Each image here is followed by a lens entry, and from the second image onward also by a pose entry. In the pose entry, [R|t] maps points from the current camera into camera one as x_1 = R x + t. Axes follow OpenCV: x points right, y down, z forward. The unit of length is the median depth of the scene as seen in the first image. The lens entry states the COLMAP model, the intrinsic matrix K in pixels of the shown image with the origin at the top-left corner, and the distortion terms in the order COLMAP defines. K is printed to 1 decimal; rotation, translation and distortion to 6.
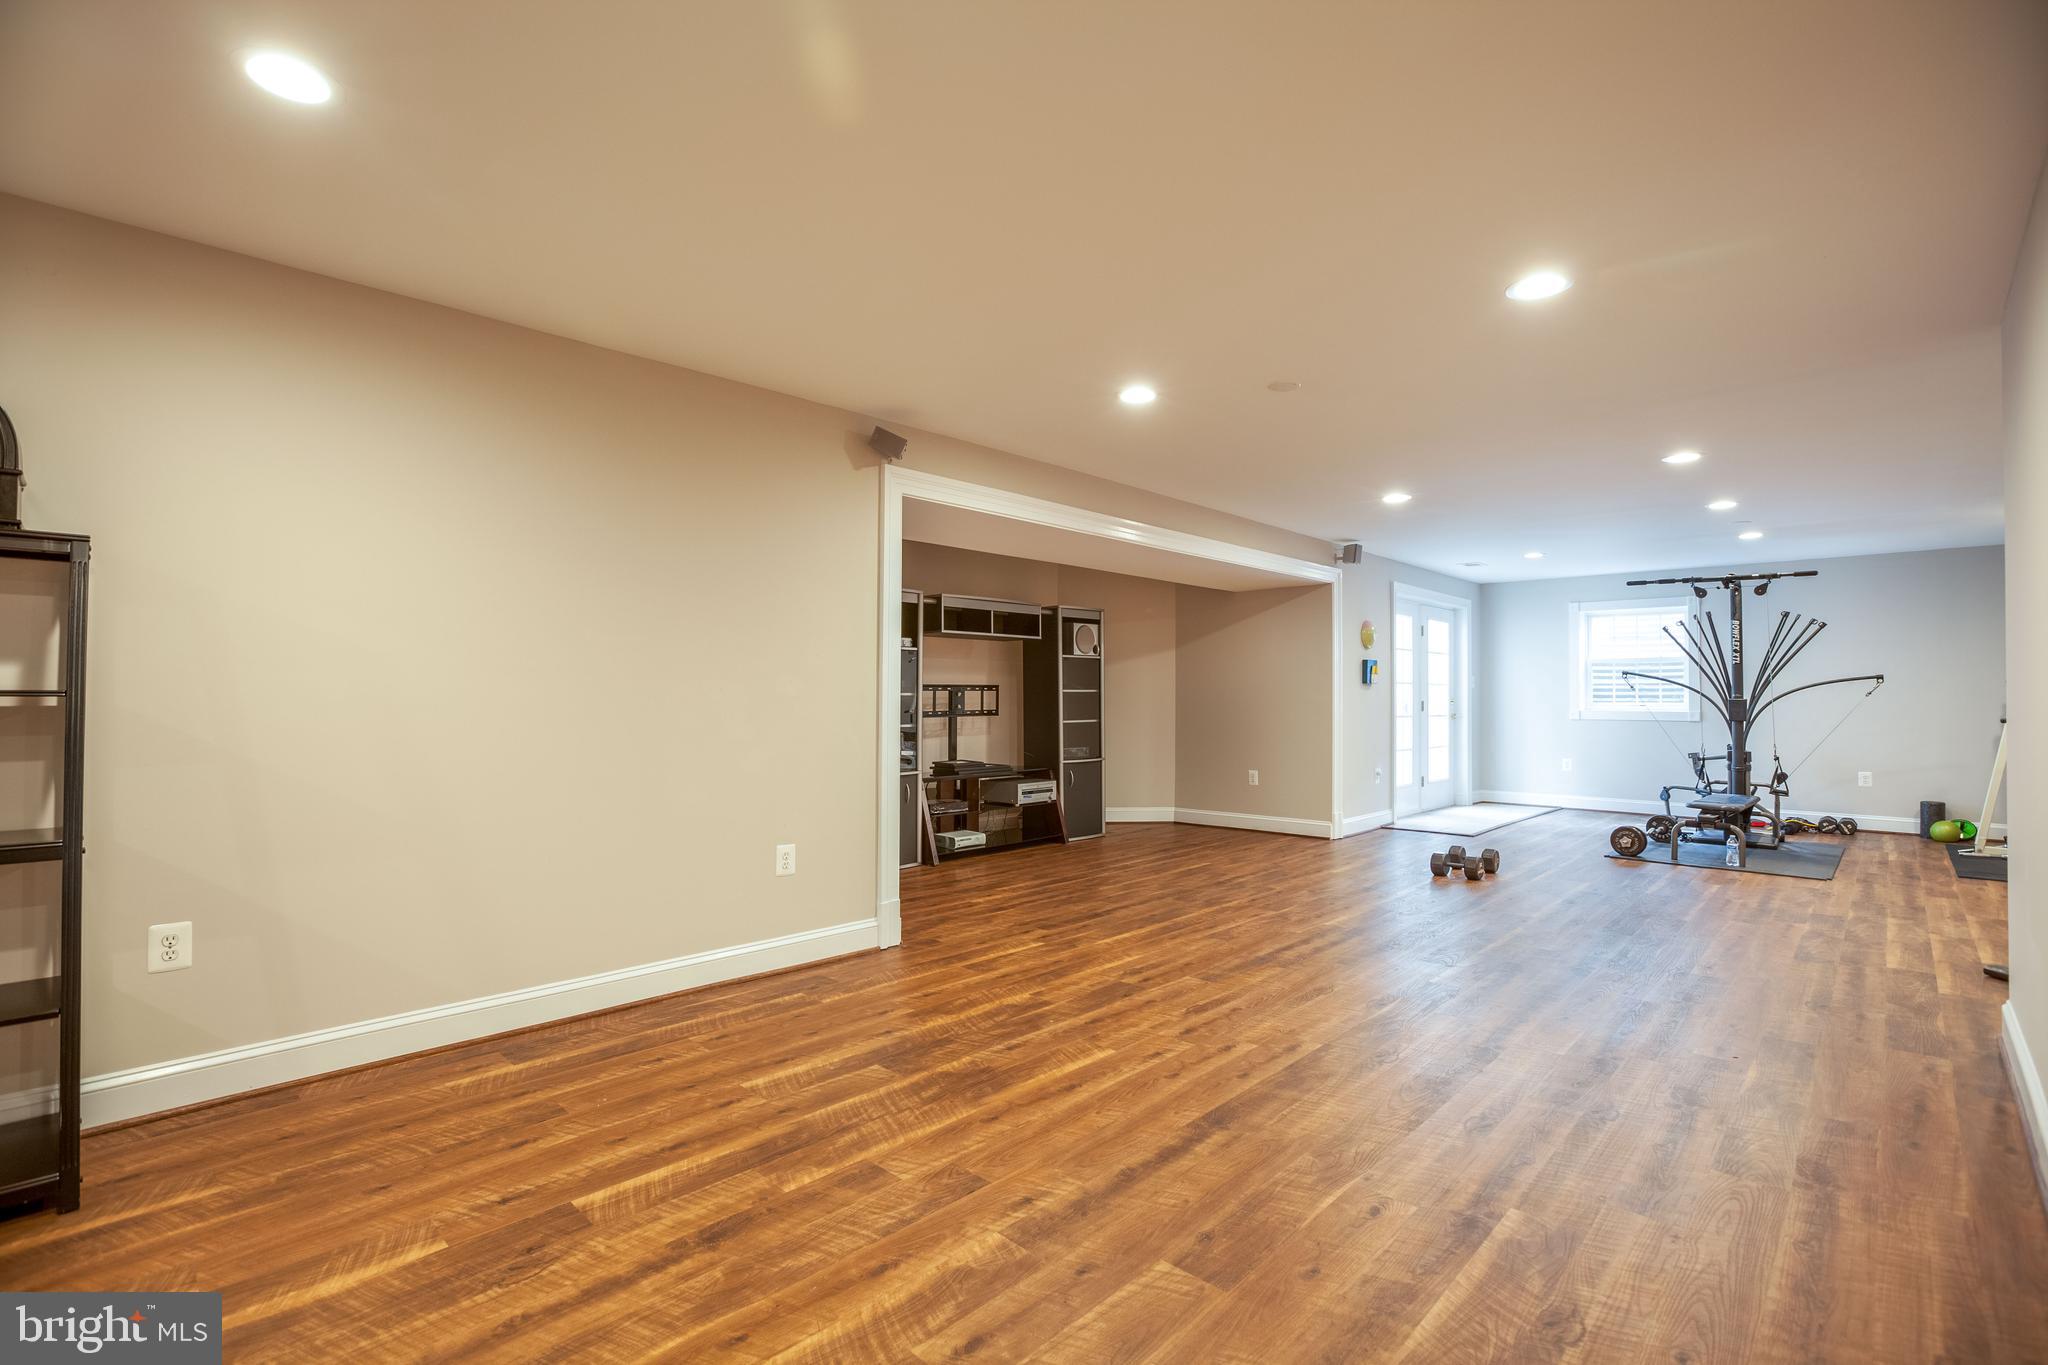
lens RADIAL K [[933.1, 0, 1023.6], [0, 933.1, 677.9], [0, 0, 1]] dist [-0.041465, 0.014766]
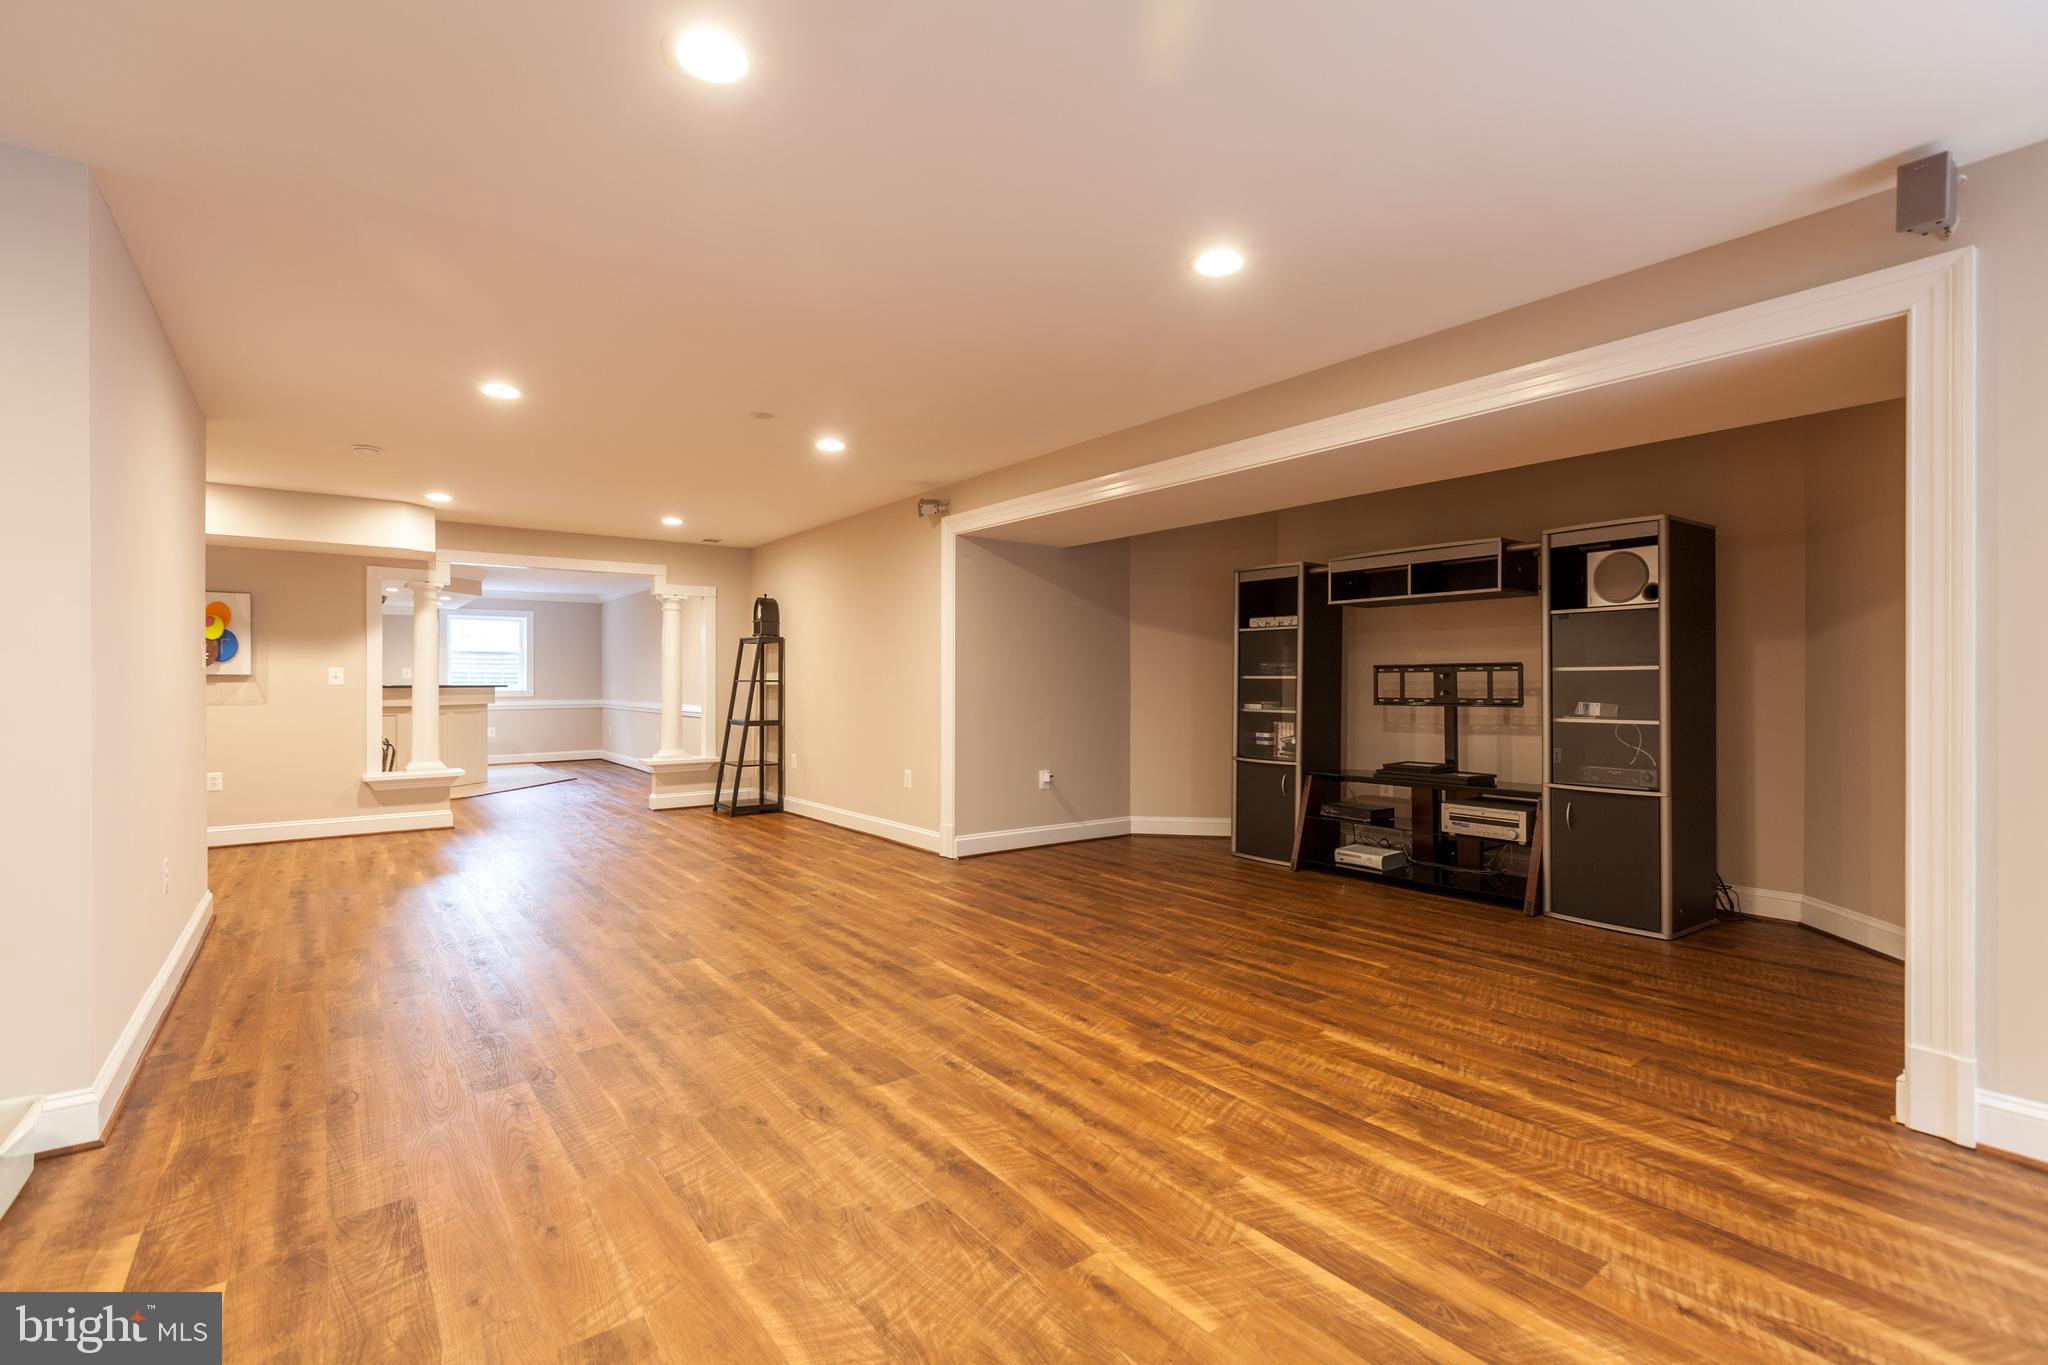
lens RADIAL K [[916.7, 0, 1028.6], [0, 916.7, 682.9], [0, 0, 1]] dist [0.005149, -0.000587]
pose [[-0.149876, -0.001155, -0.988704, 0.741828], [0.021920, 0.999750, -0.004491, 0.019504], [0.988462, -0.022346, -0.149813, 0.810723]]
